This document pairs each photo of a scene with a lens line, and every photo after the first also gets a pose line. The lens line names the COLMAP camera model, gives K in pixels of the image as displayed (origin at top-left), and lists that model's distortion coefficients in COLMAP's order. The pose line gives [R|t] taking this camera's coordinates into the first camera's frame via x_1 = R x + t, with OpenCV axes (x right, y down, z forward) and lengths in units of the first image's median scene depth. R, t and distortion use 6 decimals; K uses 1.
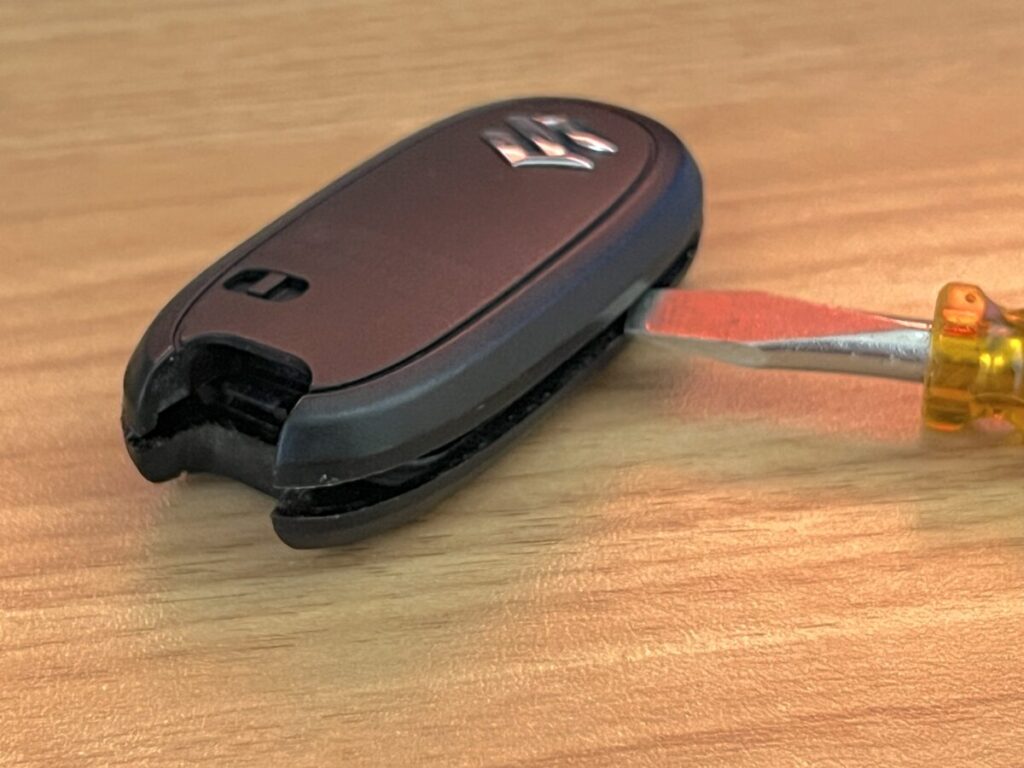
lens RADIAL K [[2338.4, 0, 516.3], [0, 2338.4, 384.7], [0, 0, 1]] dist [0.152171, 0.000000]
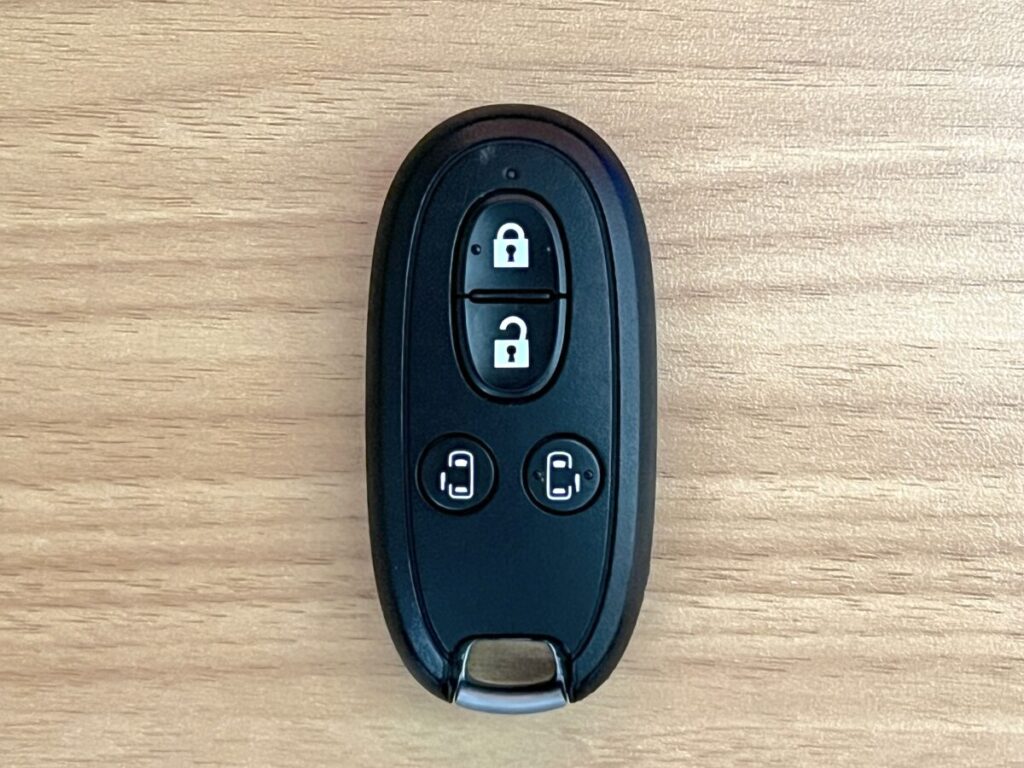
lens RADIAL K [[2338.4, 0, 506.7], [0, 2338.4, 391.9], [0, 0, 1]] dist [0.152171, 0.000000]
pose [[0.981665, 0.190195, -0.012644, -0.269916], [-0.105949, 0.599580, 0.793271, -1.090342], [0.158457, -0.777387, 0.608737, 0.214609]]
